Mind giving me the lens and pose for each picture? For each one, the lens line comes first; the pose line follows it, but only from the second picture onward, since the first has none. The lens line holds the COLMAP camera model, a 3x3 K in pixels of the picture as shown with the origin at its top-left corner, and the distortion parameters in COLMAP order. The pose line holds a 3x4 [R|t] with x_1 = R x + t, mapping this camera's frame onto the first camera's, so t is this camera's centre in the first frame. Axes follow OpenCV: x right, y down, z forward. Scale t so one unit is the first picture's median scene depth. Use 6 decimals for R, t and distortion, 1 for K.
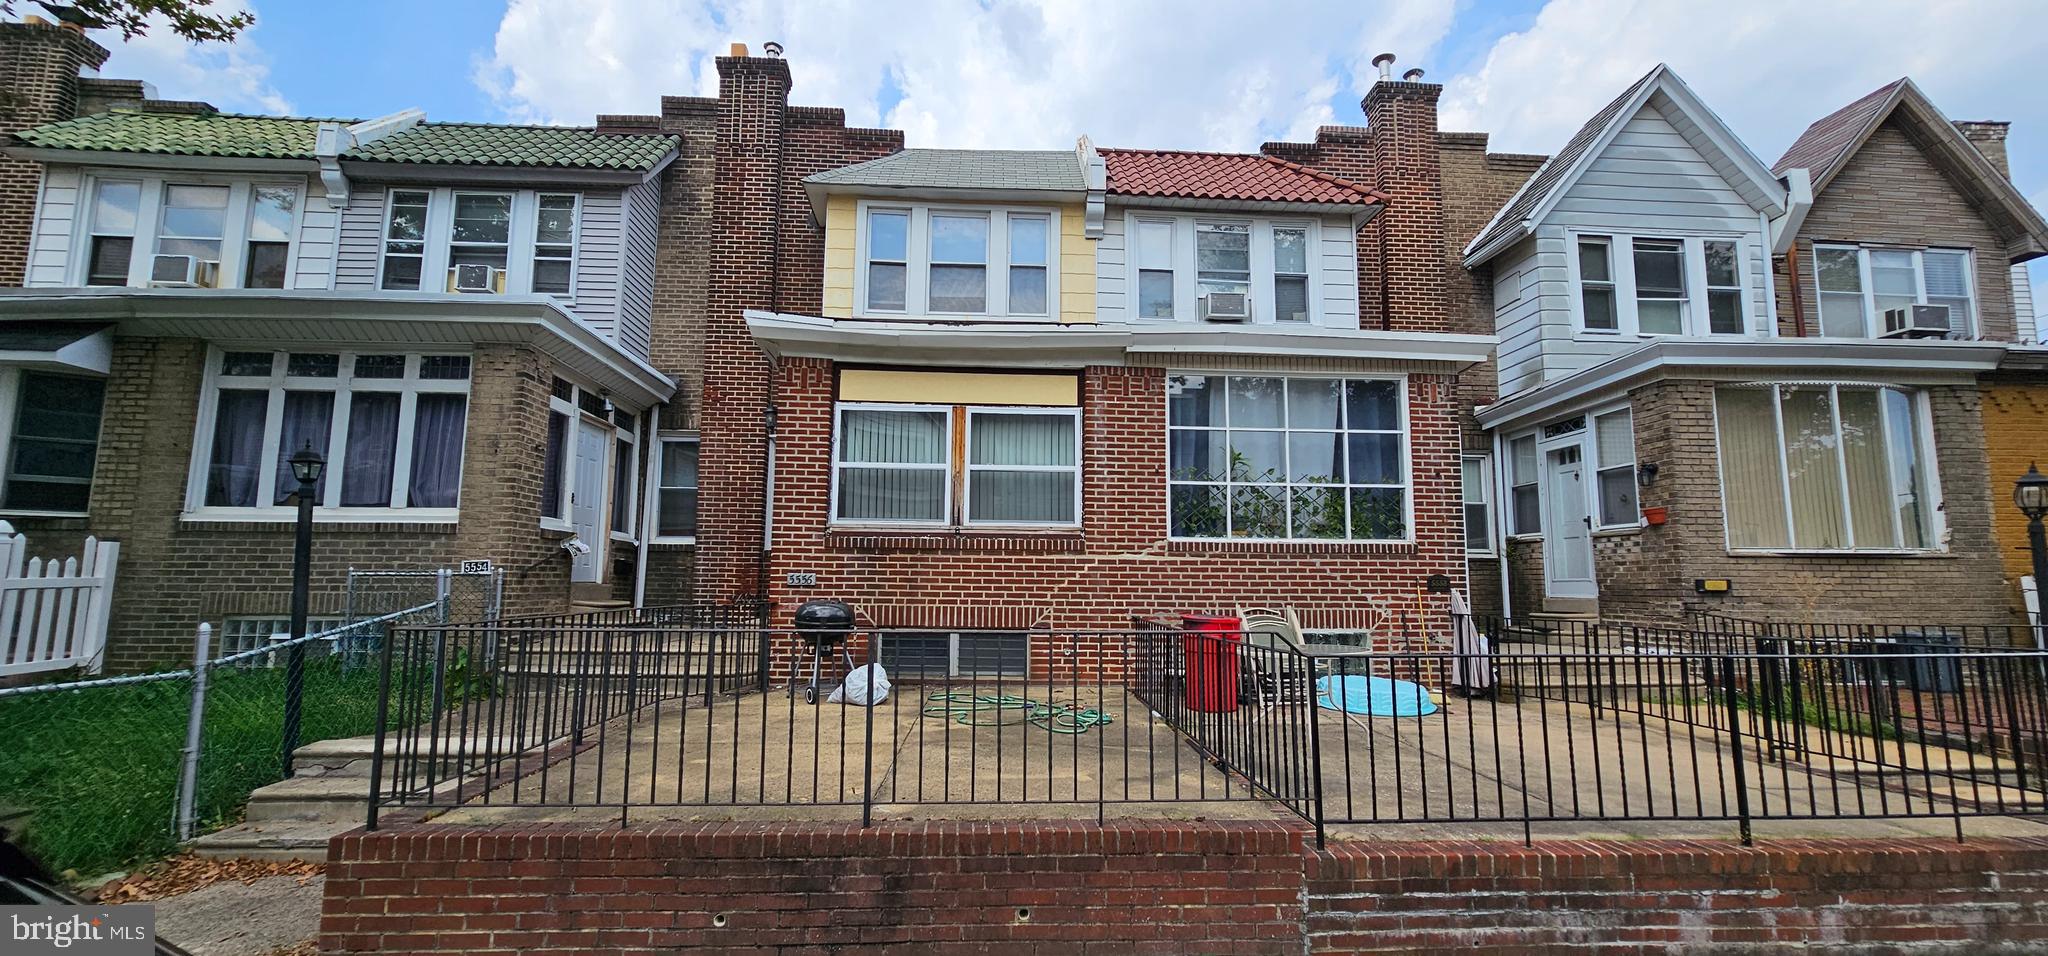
lens RADIAL K [[836.5, 0, 1022.3], [0, 836.5, 489.3], [0, 0, 1]] dist [-0.003161, 0.000494]
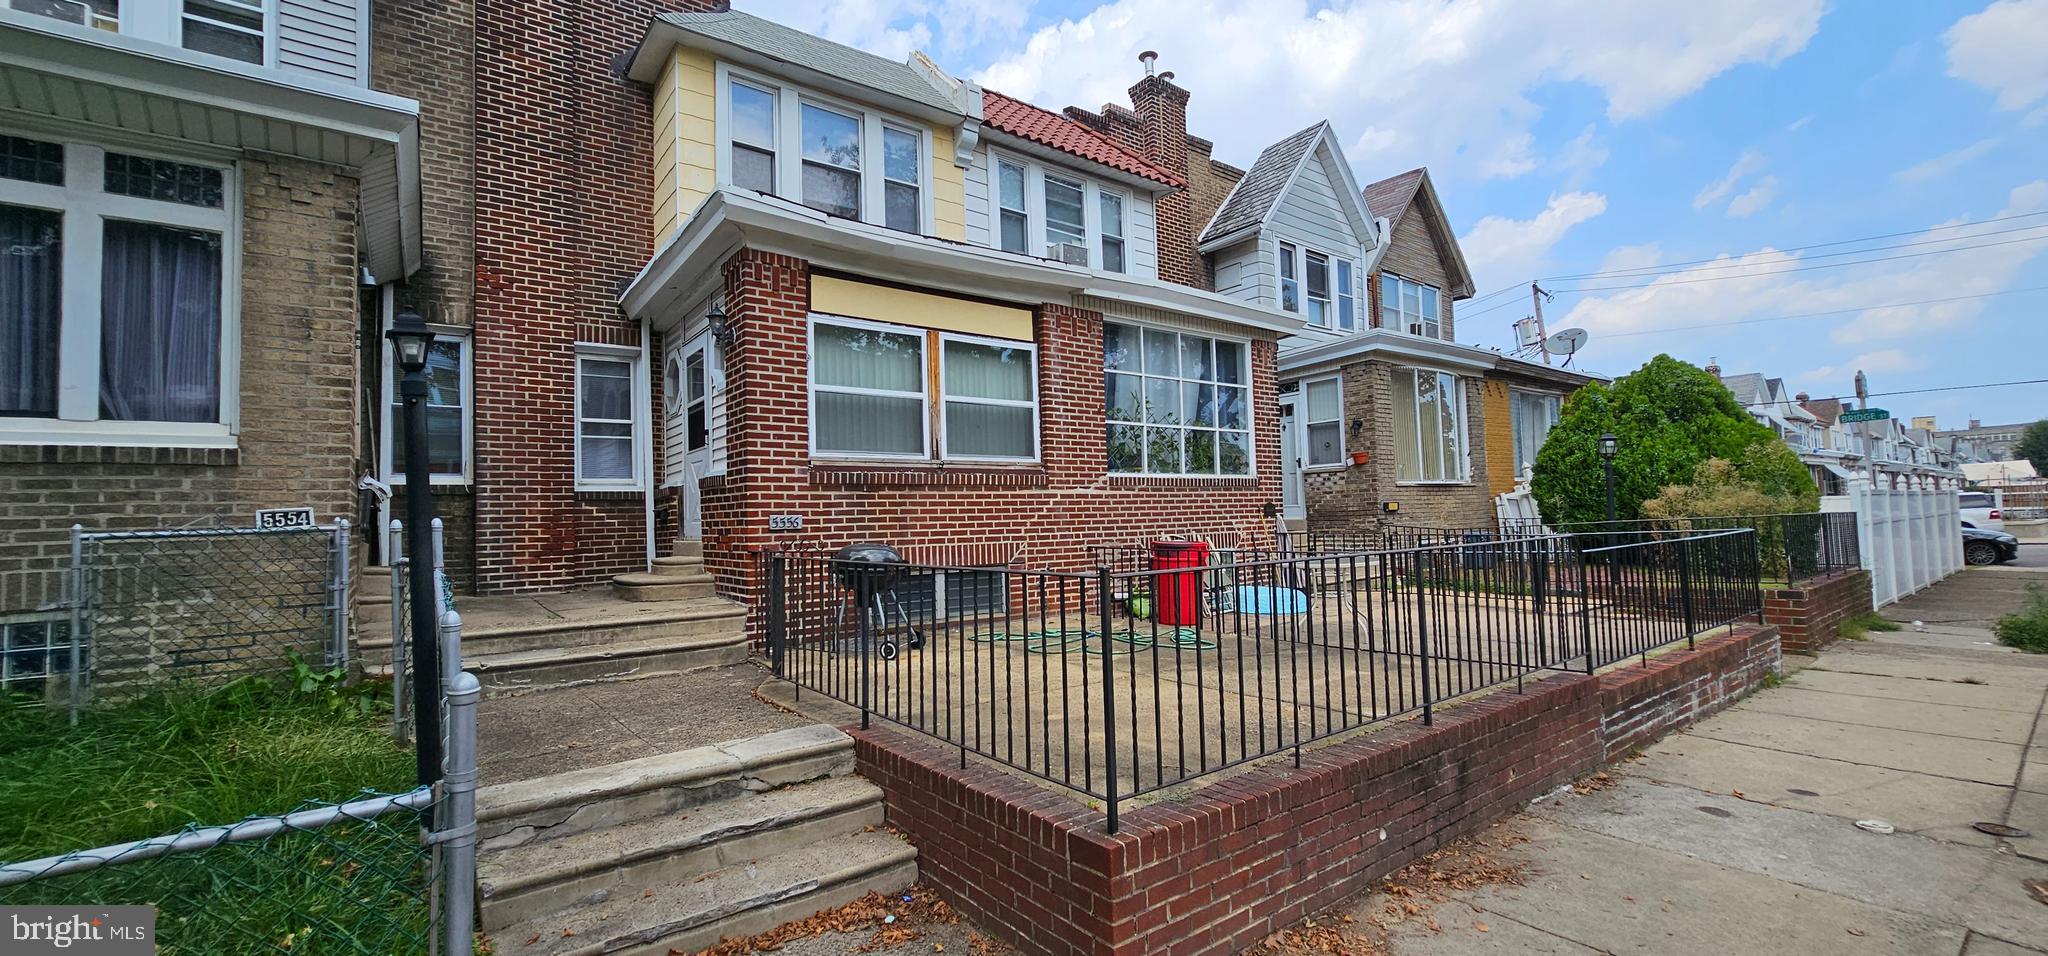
lens RADIAL K [[836.5, 0, 1022.3], [0, 836.5, 489.3], [0, 0, 1]] dist [-0.003161, 0.000494]
pose [[0.829662, -0.010634, 0.558165, -0.512864], [-0.027085, 0.997874, 0.059271, 0.017779], [-0.557609, -0.064293, 0.827610, 0.167943]]
